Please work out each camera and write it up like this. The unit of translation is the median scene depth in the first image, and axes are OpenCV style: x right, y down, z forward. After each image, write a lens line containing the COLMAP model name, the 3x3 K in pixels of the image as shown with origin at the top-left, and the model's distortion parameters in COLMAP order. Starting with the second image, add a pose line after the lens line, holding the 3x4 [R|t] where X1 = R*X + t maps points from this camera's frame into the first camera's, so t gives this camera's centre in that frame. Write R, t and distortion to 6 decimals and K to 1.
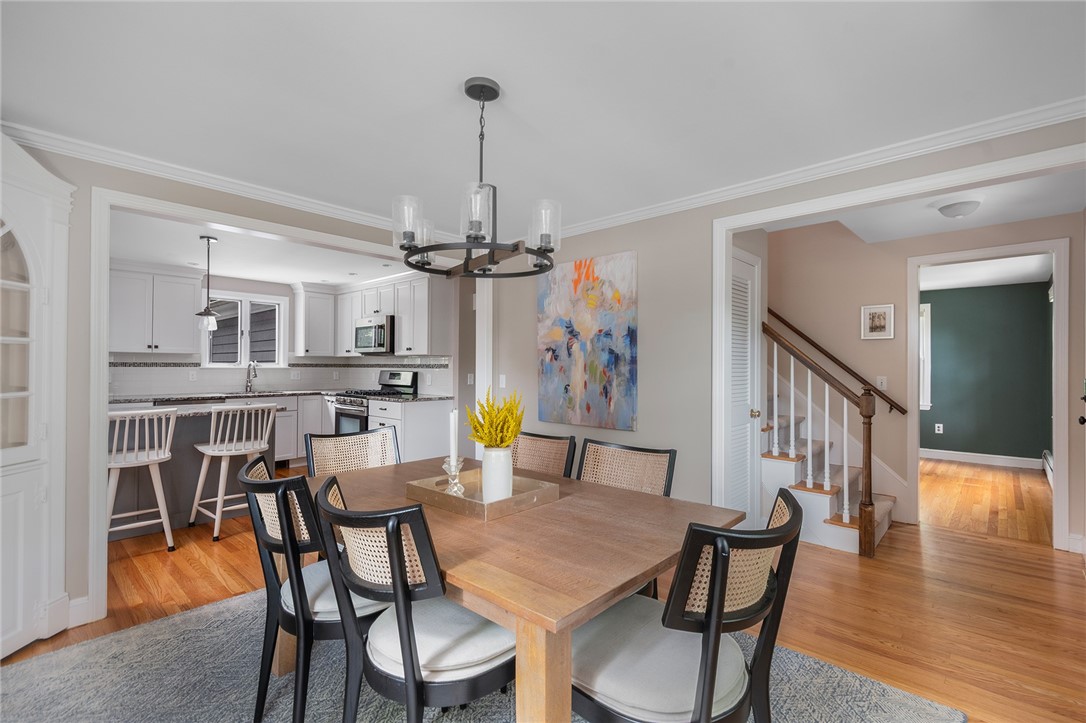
lens RADIAL K [[492.0, 0, 541.2], [0, 492.0, 364.1], [0, 0, 1]] dist [0.004257, -0.000454]
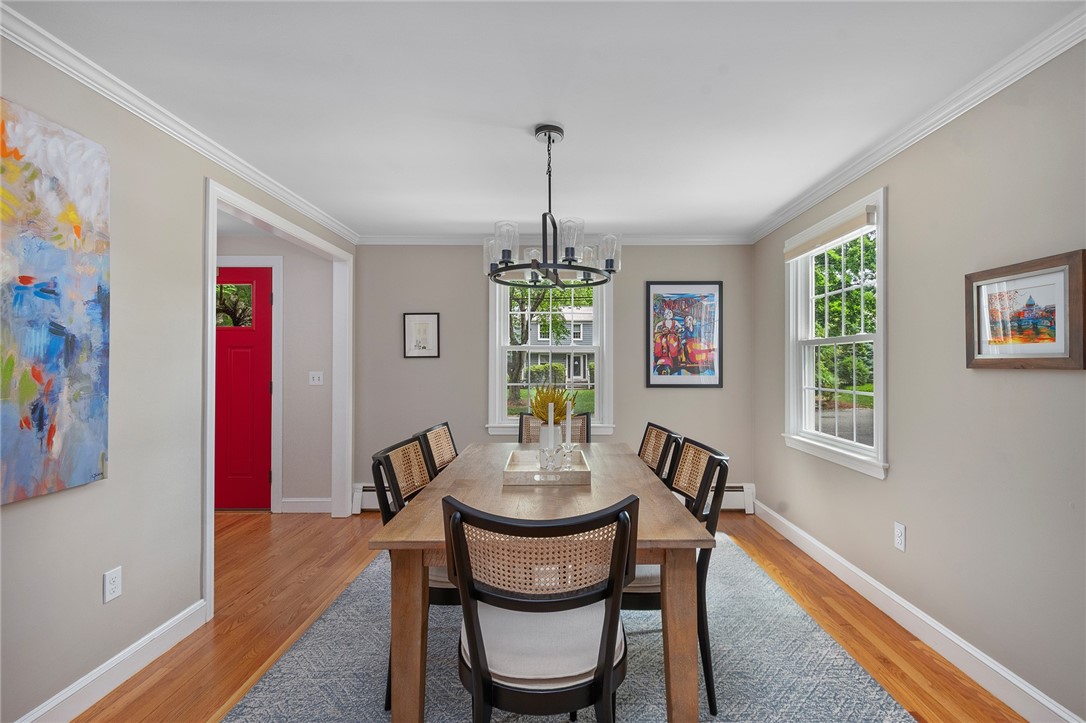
lens RADIAL K [[492.0, 0, 542.6], [0, 492.0, 360.3], [0, 0, 1]] dist [0.004257, -0.000454]
pose [[-0.662329, -0.006424, 0.749186, -0.517853], [-0.014458, 0.999887, -0.004208, -0.000633], [-0.749074, -0.013618, -0.662347, 0.954171]]
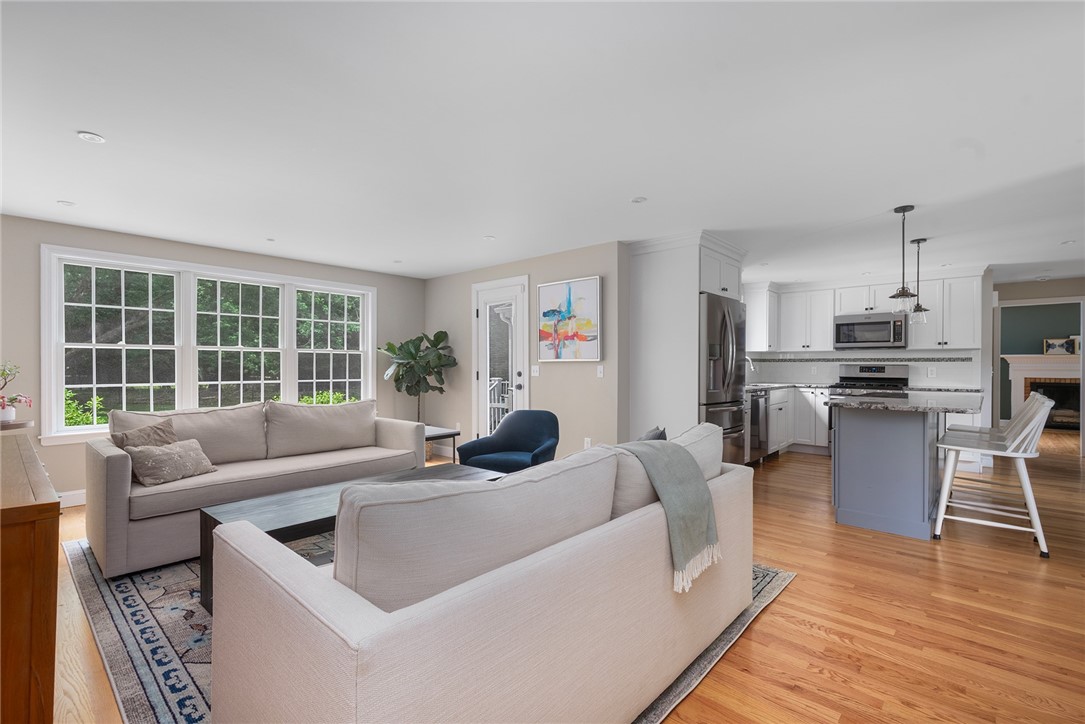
lens RADIAL K [[491.5, 0, 552.5], [0, 491.5, 358.8], [0, 0, 1]] dist [0.004257, -0.000454]
pose [[0.999538, -0.010884, 0.028364, -1.815950], [0.010896, 0.999941, -0.000258, -0.011521], [-0.028360, 0.000566, 0.999598, -0.045240]]
